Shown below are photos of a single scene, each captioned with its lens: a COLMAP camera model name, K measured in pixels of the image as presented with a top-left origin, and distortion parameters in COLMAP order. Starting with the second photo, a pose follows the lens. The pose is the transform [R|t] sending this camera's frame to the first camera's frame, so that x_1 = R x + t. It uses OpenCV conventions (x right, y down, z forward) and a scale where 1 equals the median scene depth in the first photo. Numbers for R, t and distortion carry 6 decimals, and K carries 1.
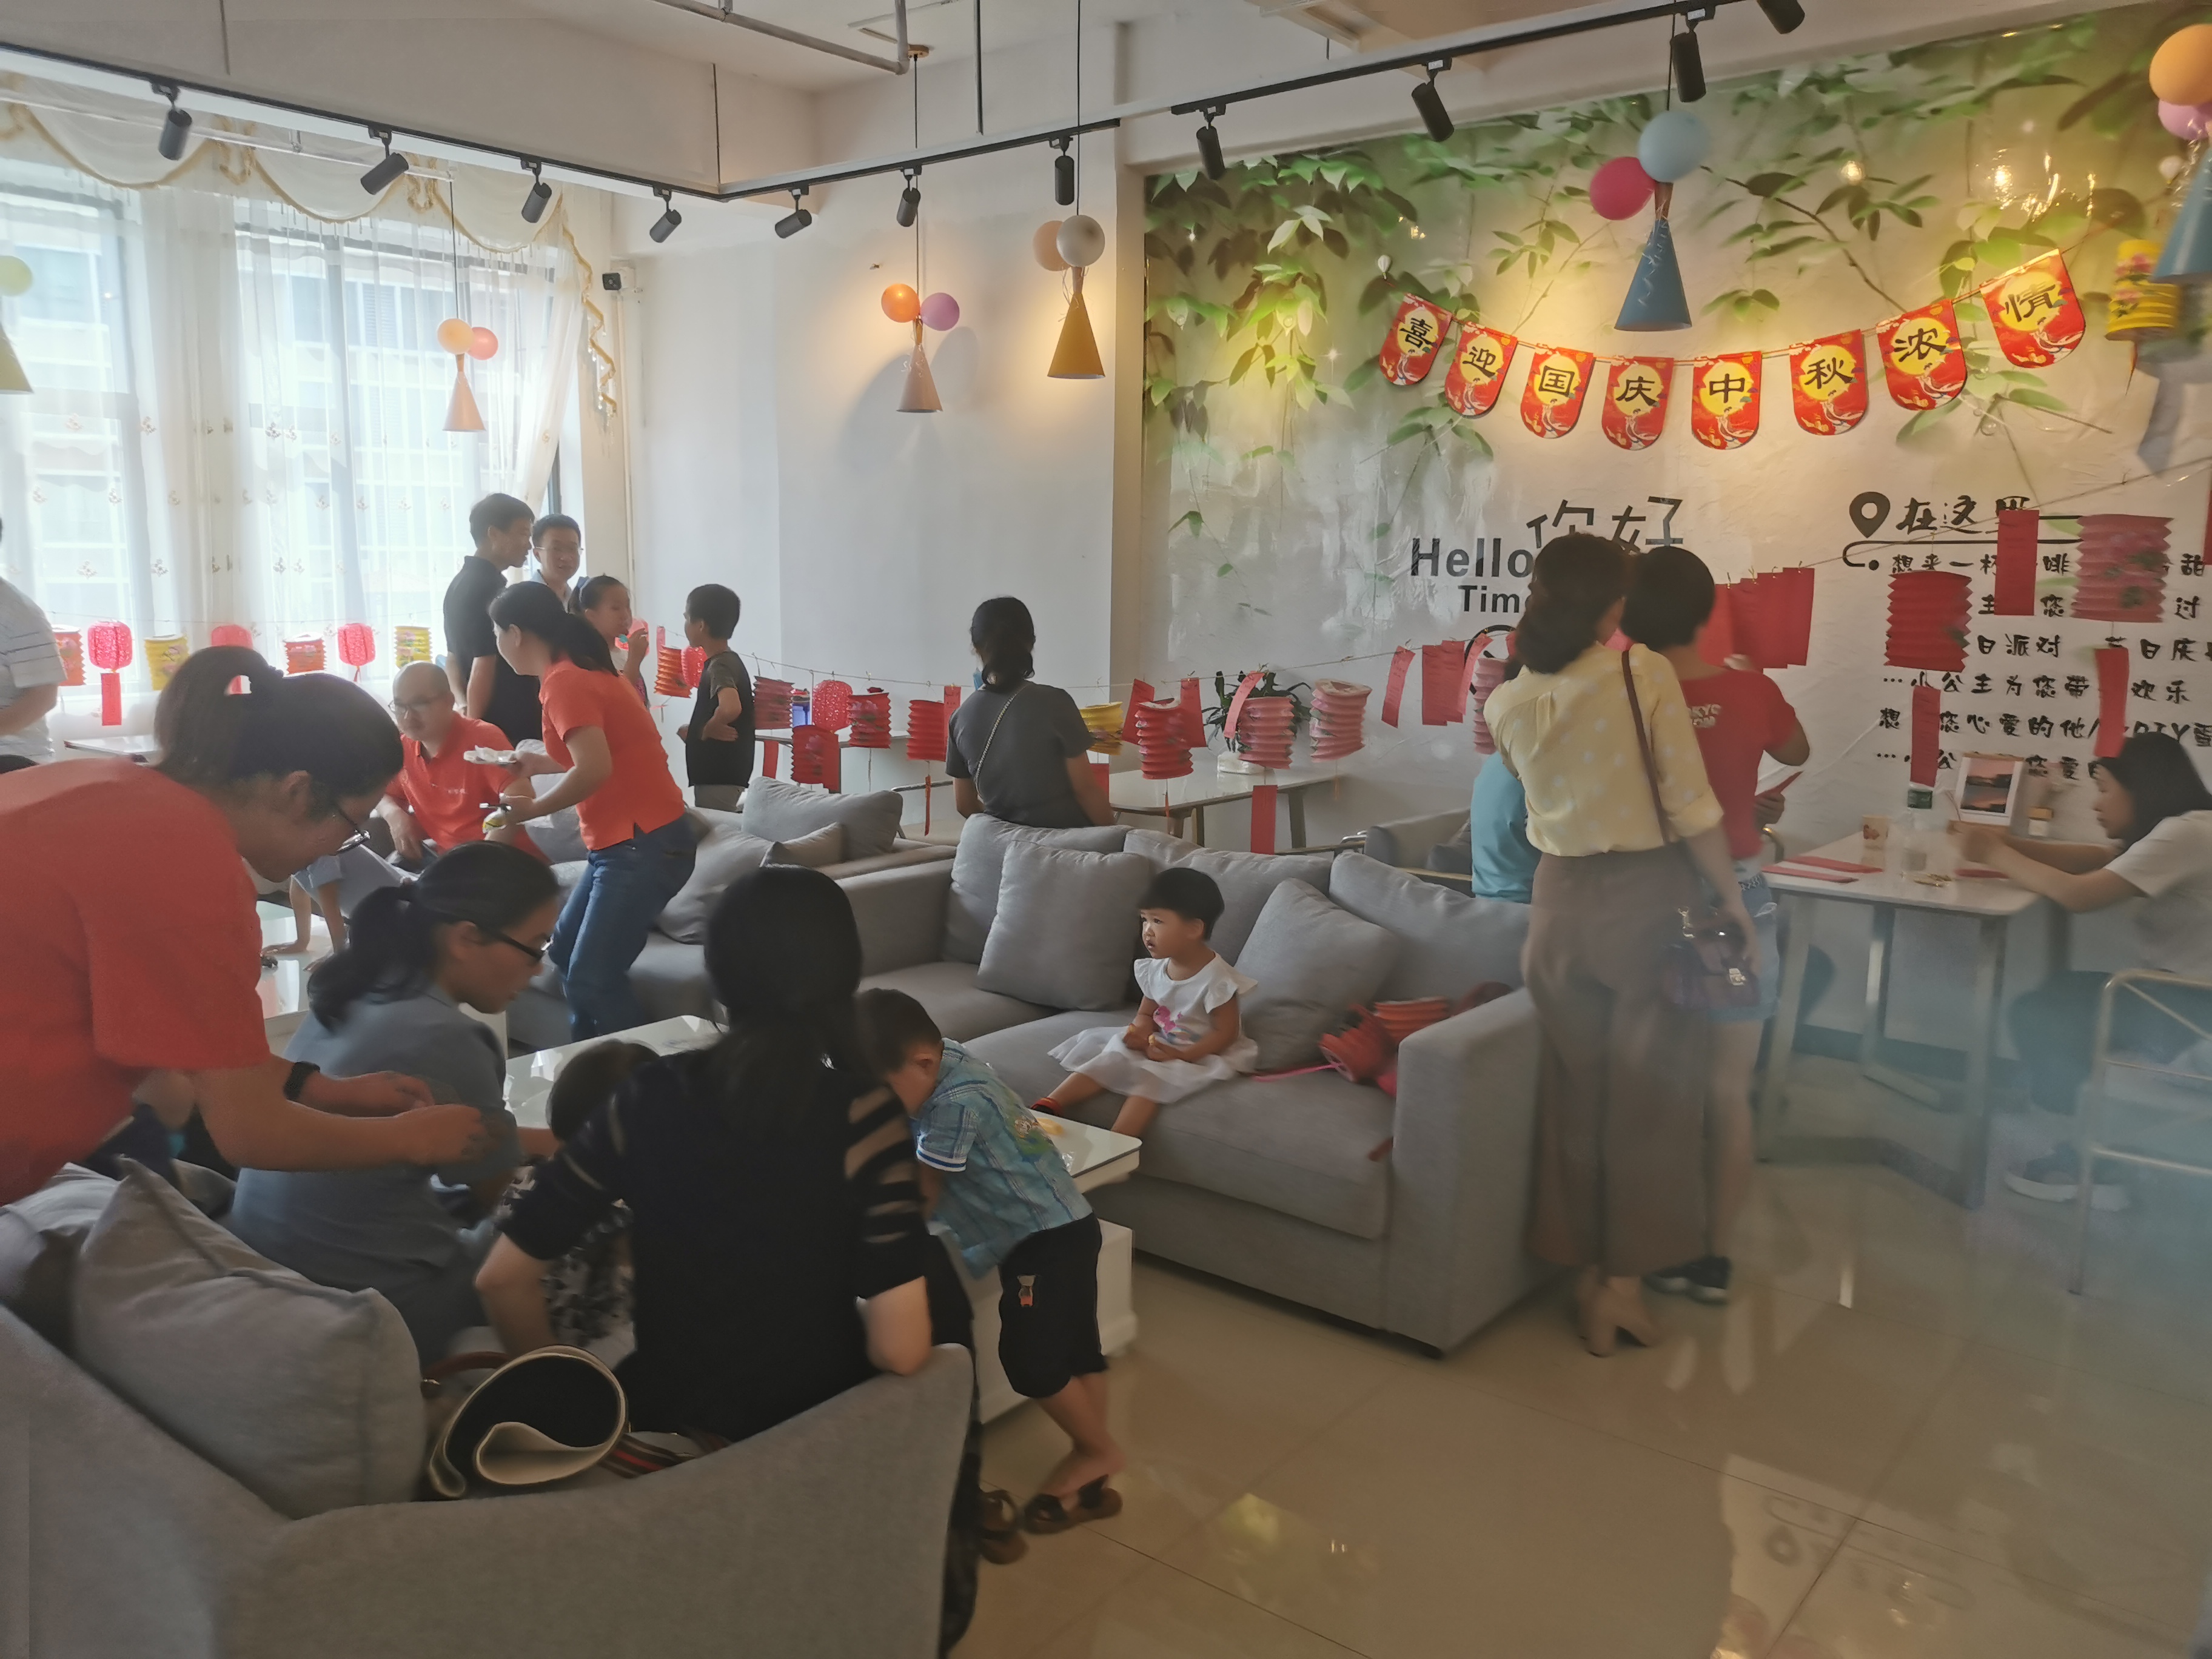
lens RADIAL K [[1699.1, 0, 1065.8], [0, 1699.1, 834.7], [0, 0, 1]] dist [0.046715, -0.032063]
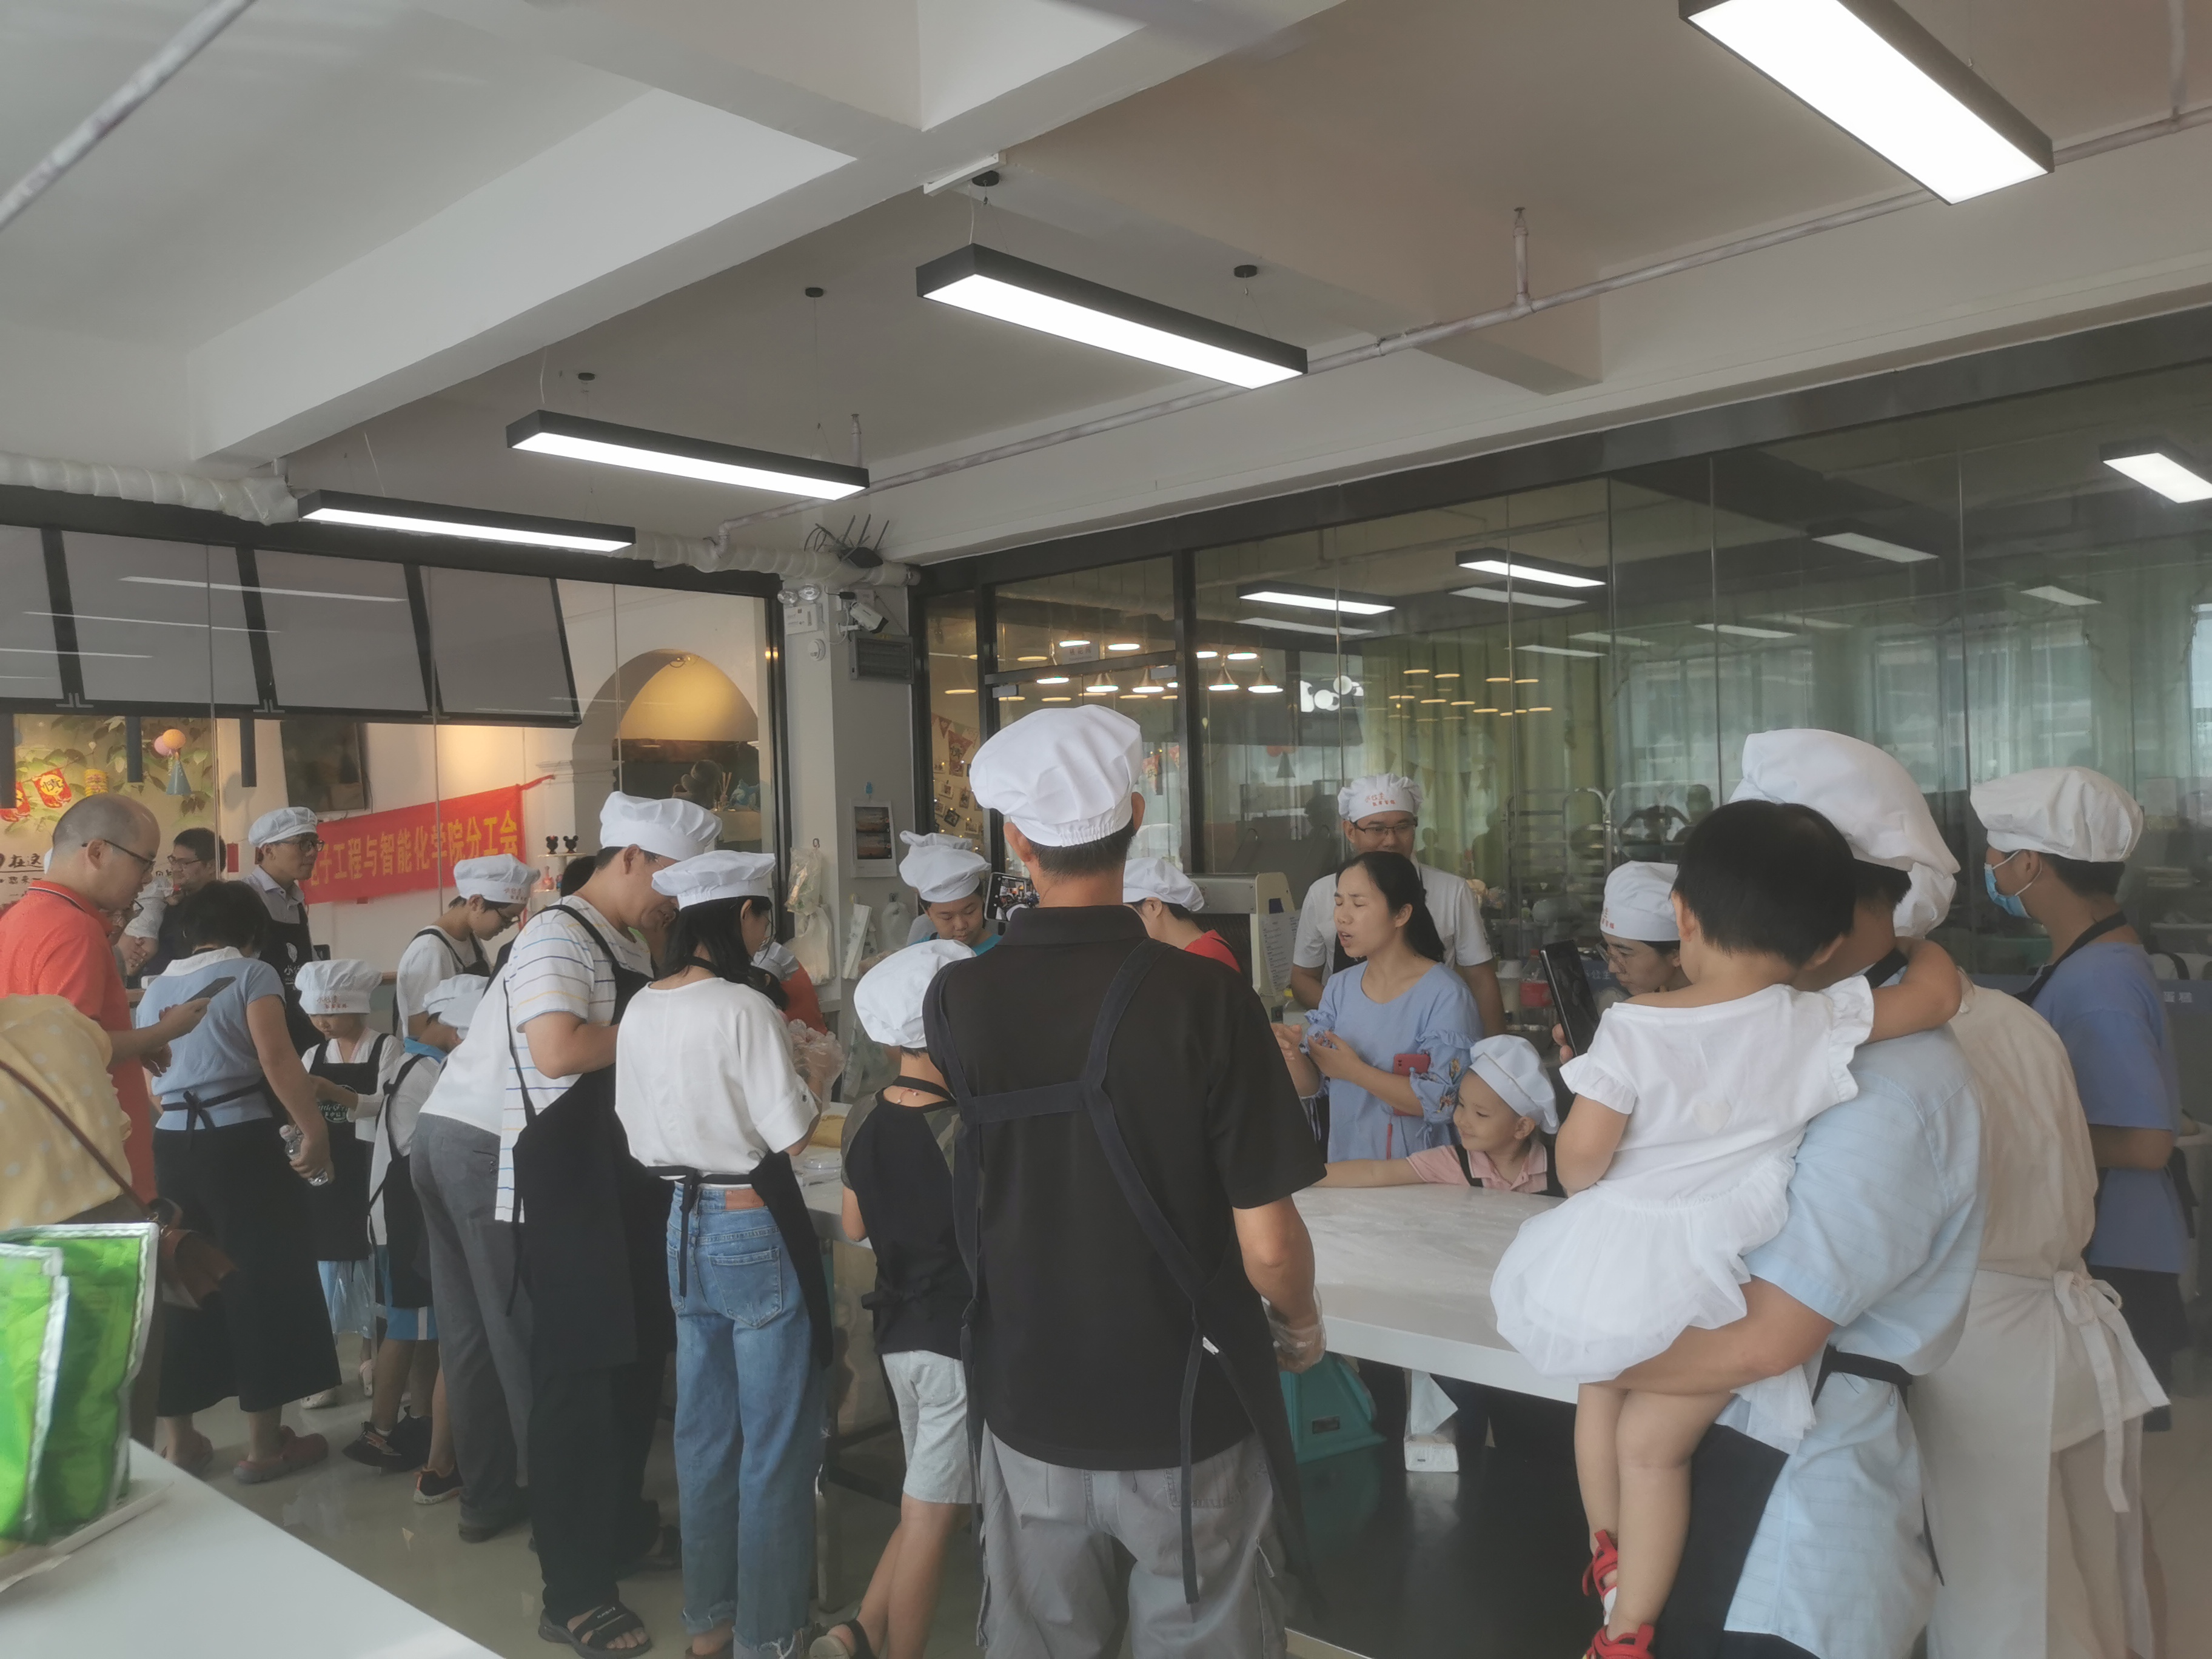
lens RADIAL K [[1699.1, 0, 1103.2], [0, 1699.1, 823.7], [0, 0, 1]] dist [0.046715, -0.032063]
pose [[0.077687, -0.004047, 0.996970, -1.890304], [0.190678, 0.981592, -0.010874, 0.096133], [-0.978574, 0.190945, 0.077029, -0.786337]]
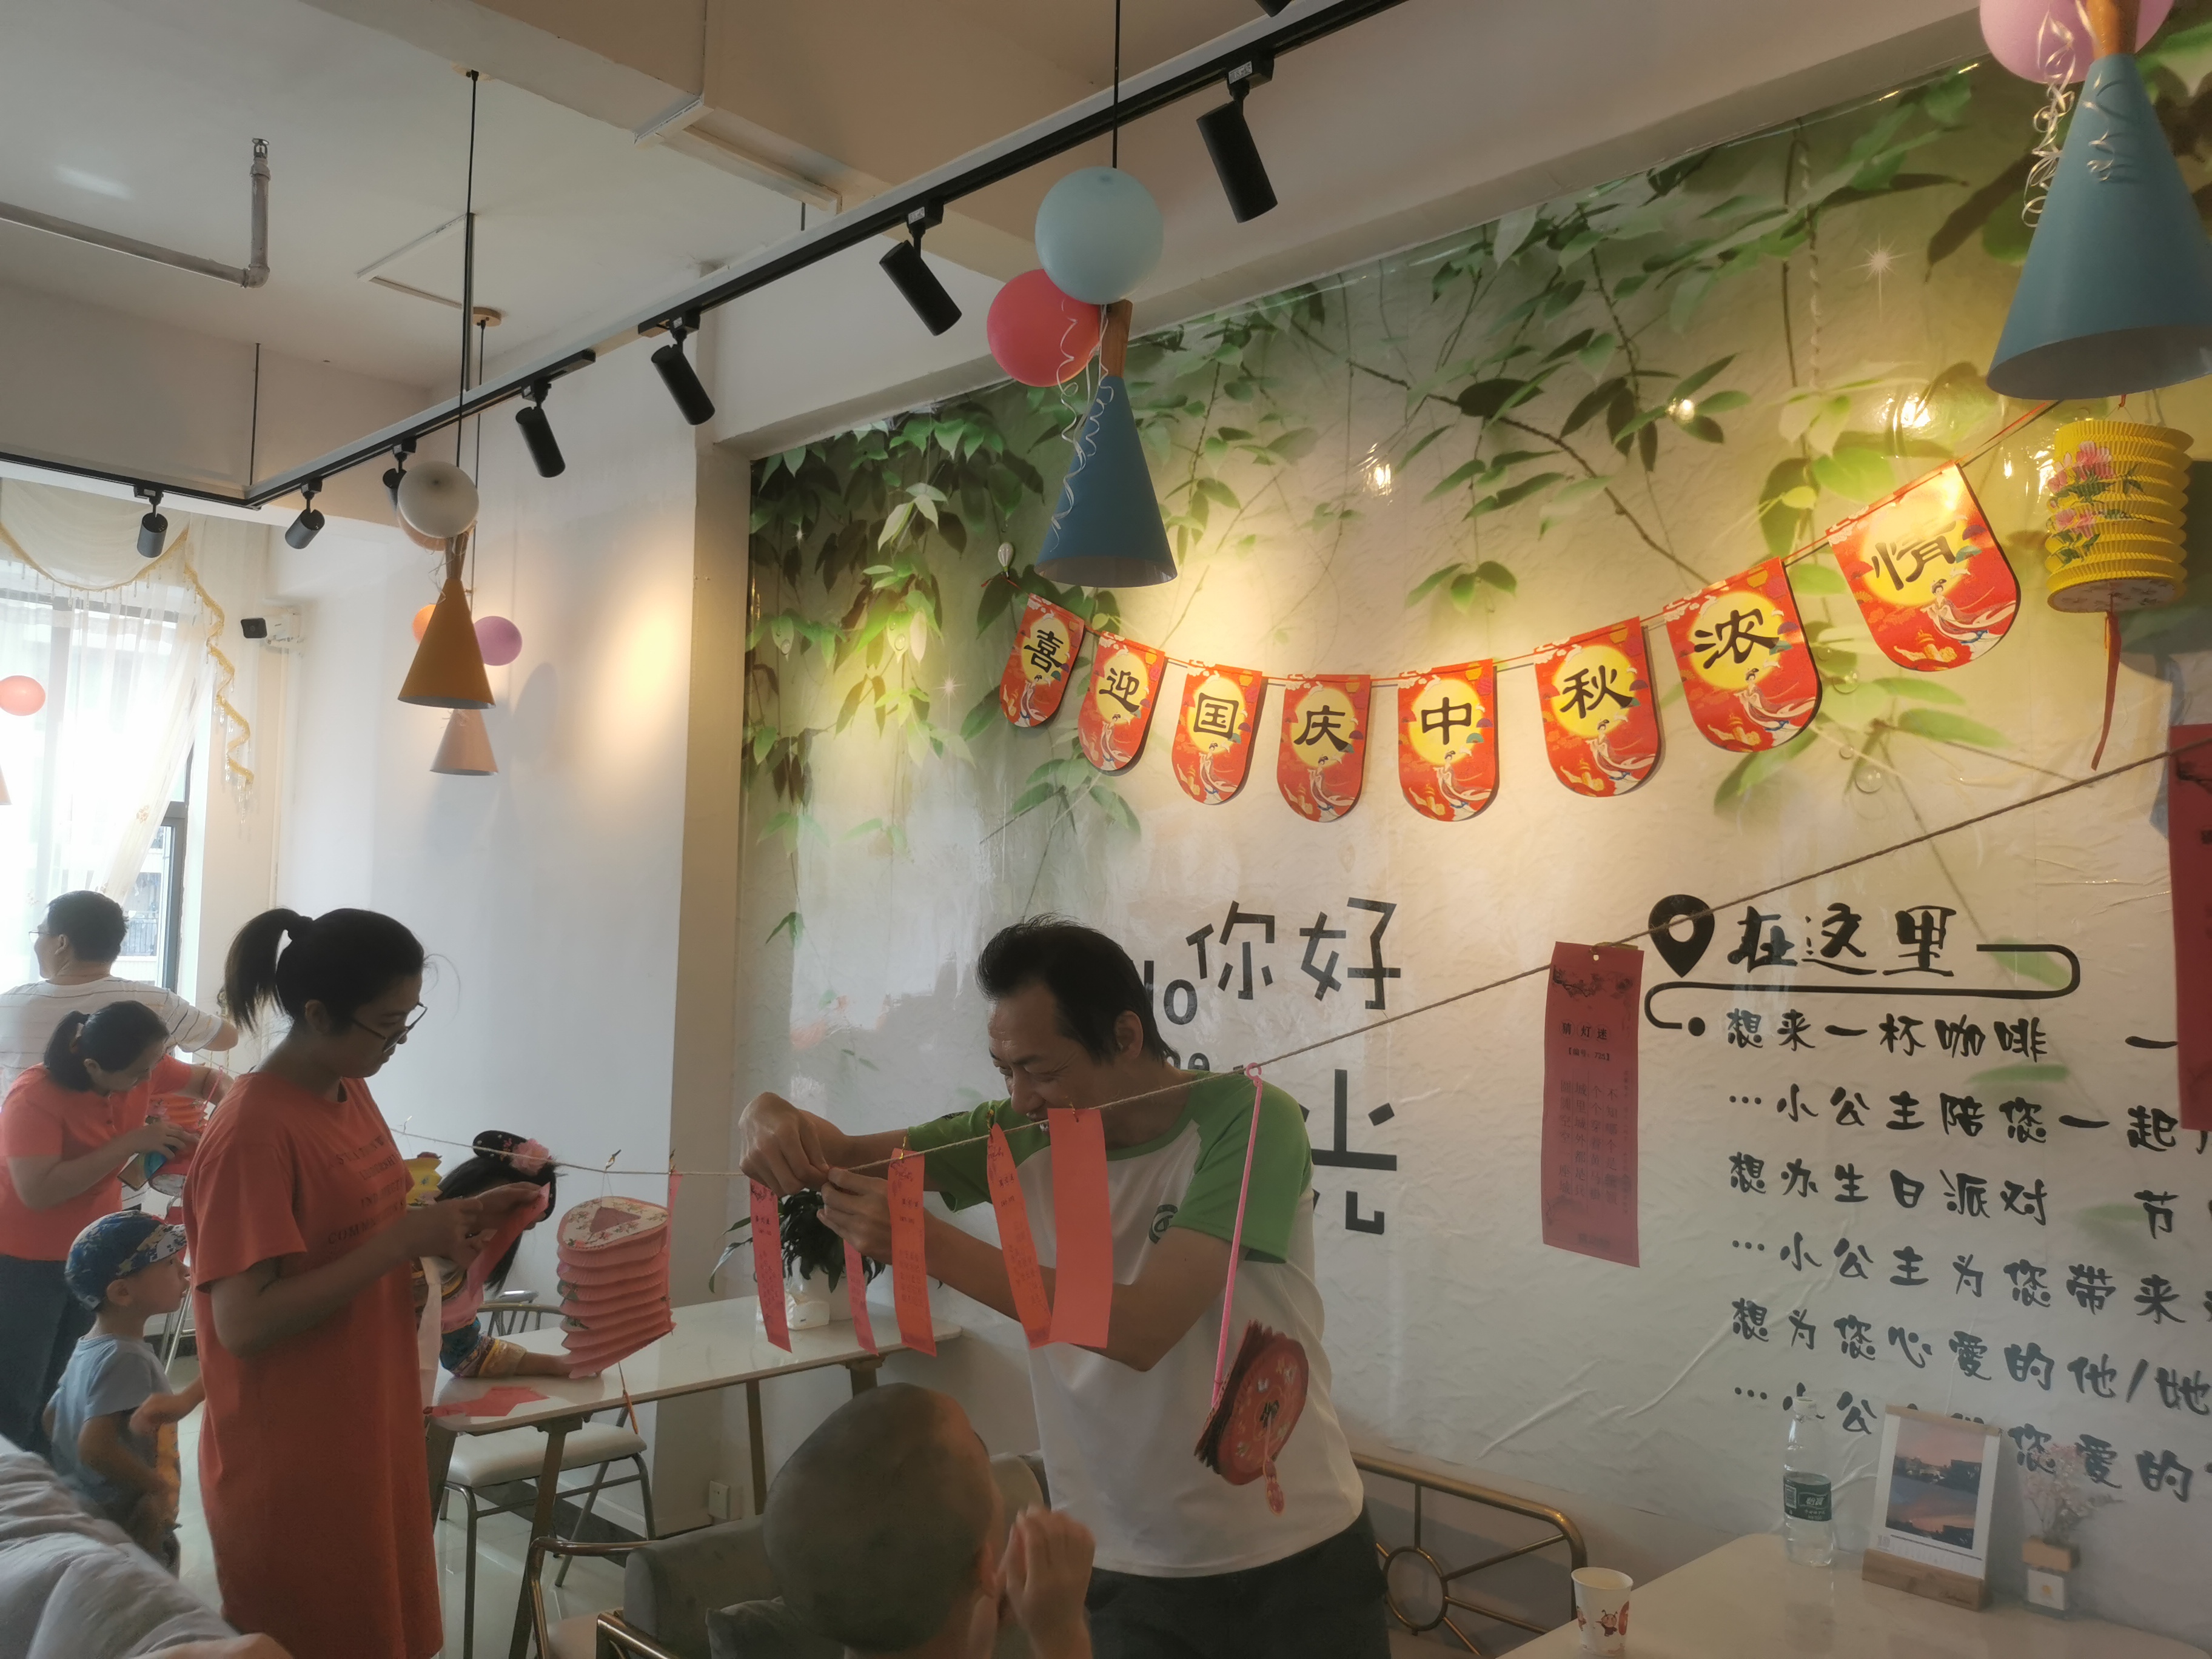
lens RADIAL K [[1699.1, 0, 1090.7], [0, 1699.1, 837.8], [0, 0, 1]] dist [0.046715, -0.032063]
pose [[0.996511, 0.004588, -0.083335, 0.315295], [-0.023390, 0.973829, -0.226073, -0.085817], [0.080117, 0.227234, 0.970539, 0.431928]]
